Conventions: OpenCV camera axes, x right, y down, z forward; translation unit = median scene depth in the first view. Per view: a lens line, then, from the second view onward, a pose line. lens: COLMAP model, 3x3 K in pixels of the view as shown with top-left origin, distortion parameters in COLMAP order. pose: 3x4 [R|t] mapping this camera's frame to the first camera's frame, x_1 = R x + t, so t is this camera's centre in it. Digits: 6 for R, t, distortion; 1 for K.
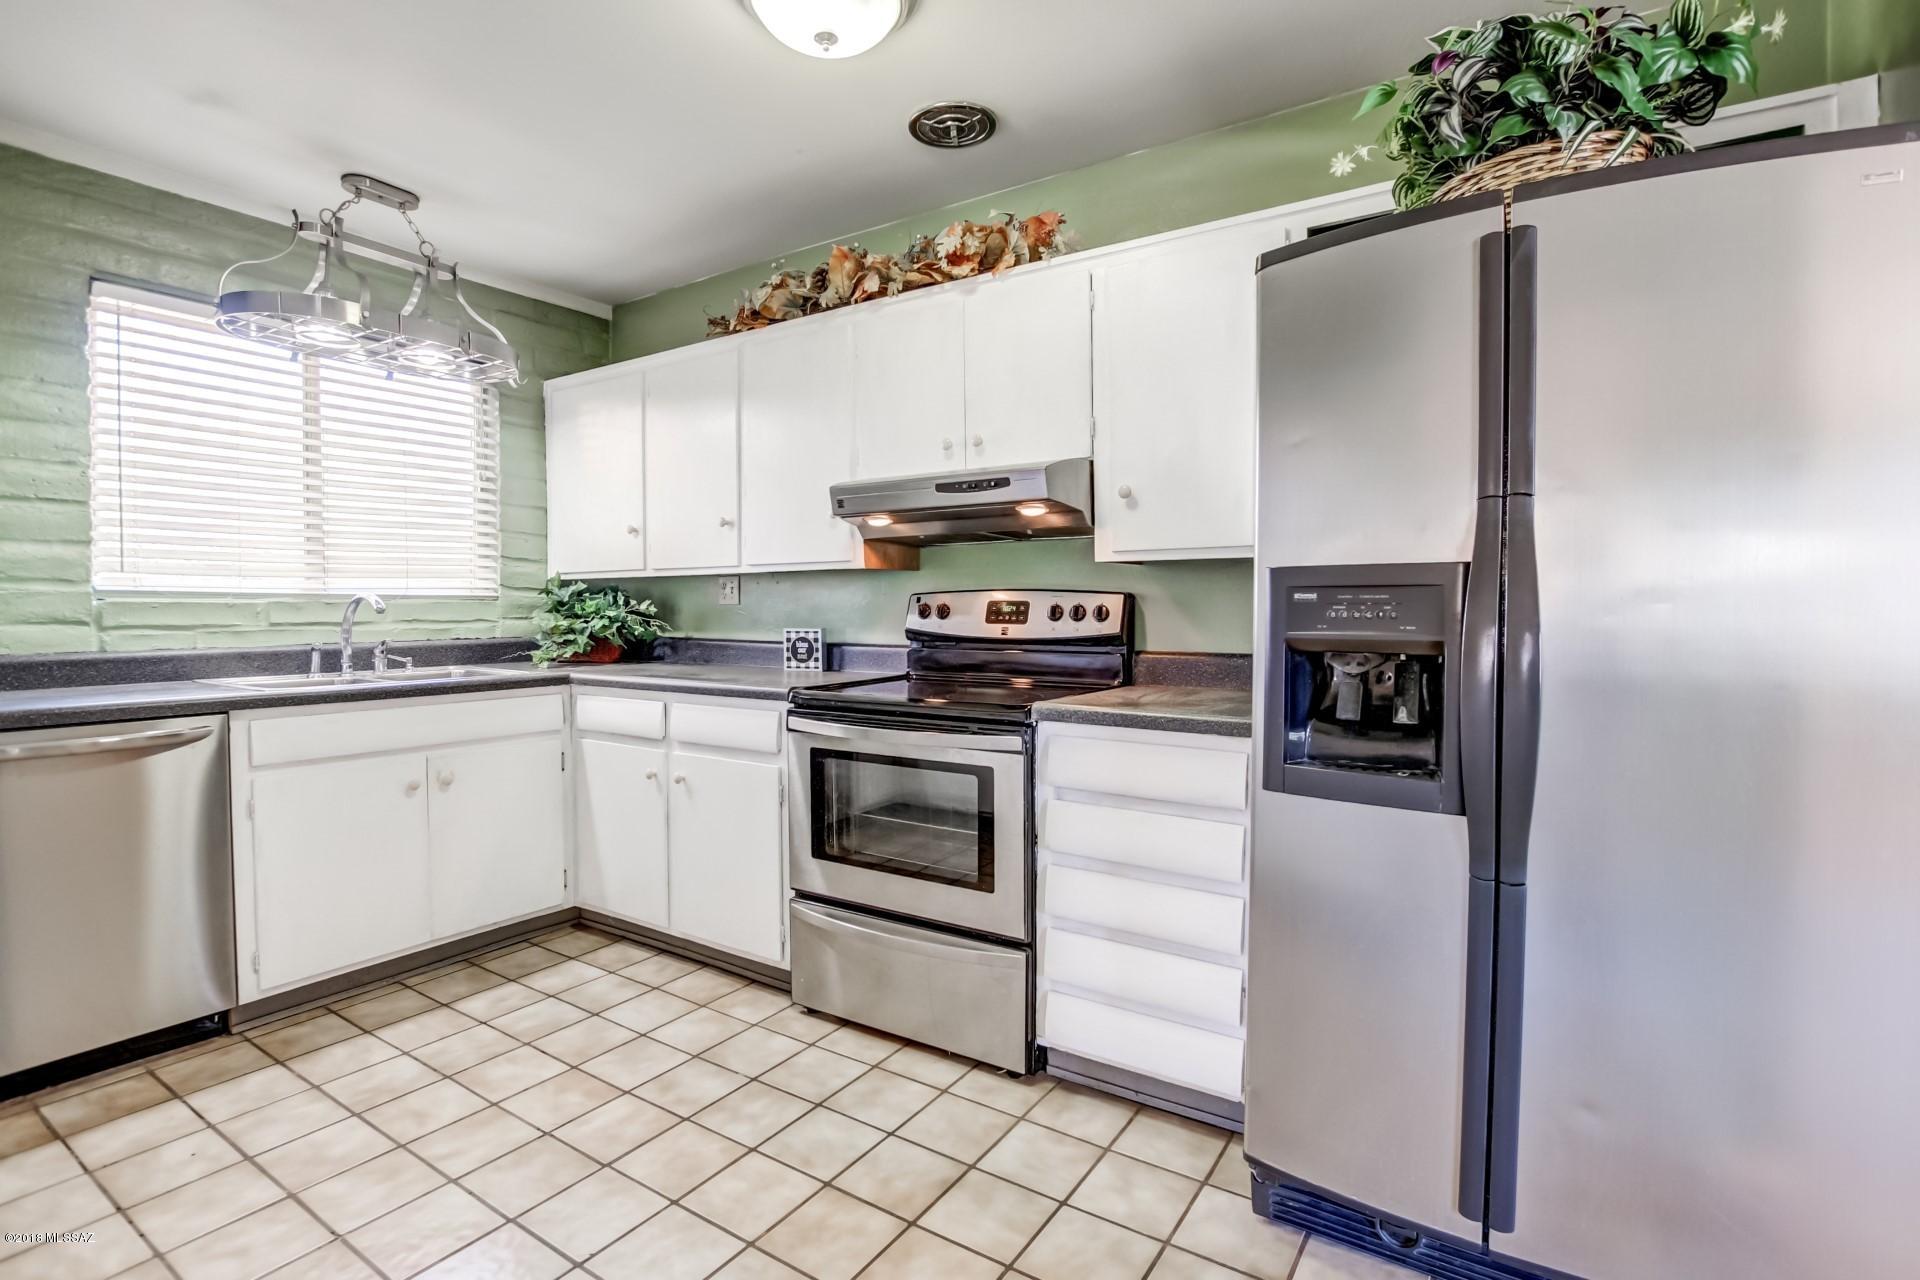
lens RADIAL K [[908.3, 0, 960.0], [0, 908.3, 640.0], [0, 0, 1]] dist [-0.026678, 0.000224]
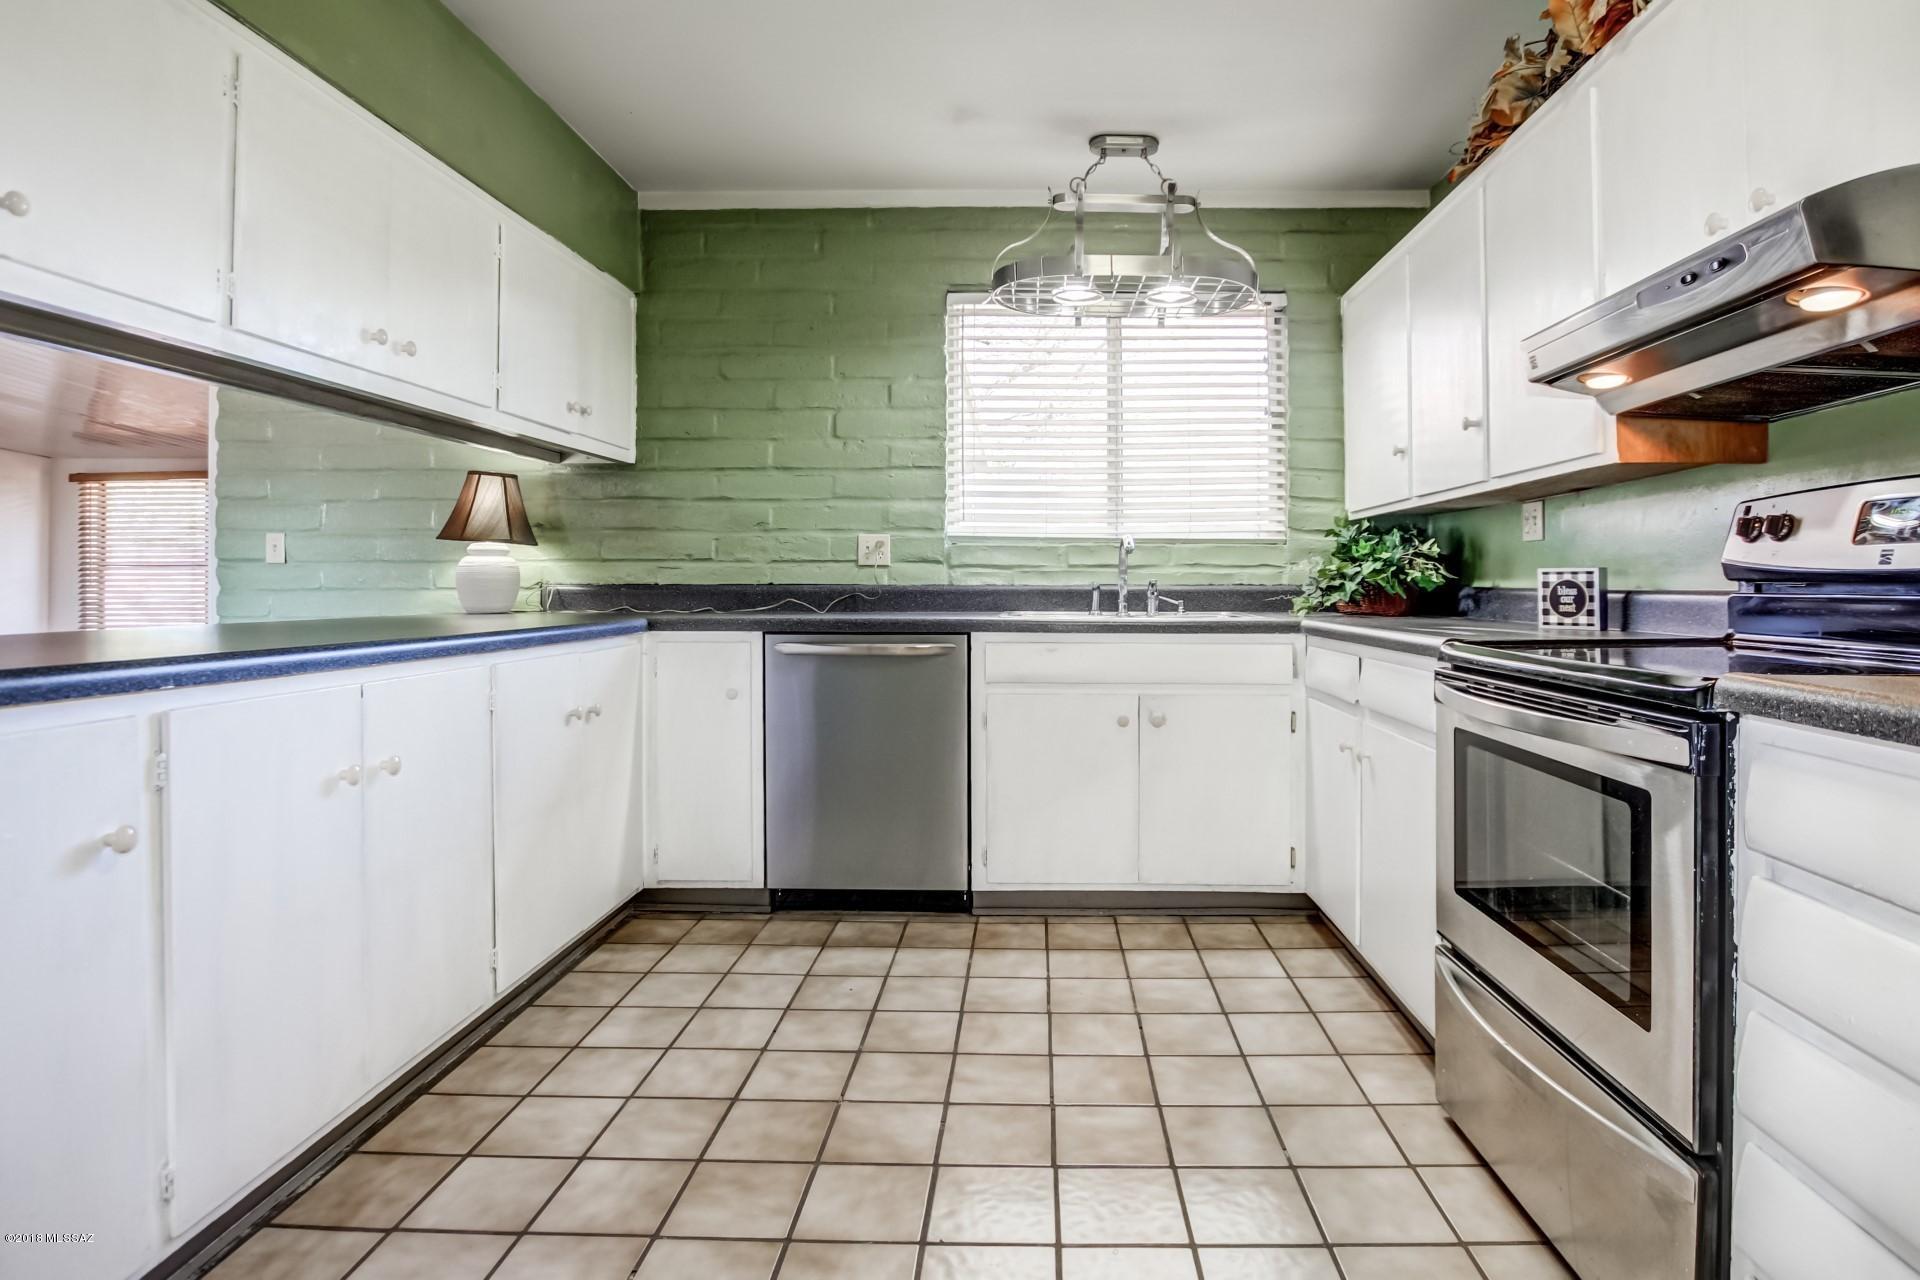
lens RADIAL K [[982.3, 0, 958.3], [0, 982.3, 581.6], [0, 0, 1]] dist [-0.022651, 0.001849]
pose [[0.540184, 0.005564, -0.841529, 0.204237], [-0.033553, 0.999325, -0.014931, 0.027532], [0.840878, 0.036301, 0.540006, 0.242942]]
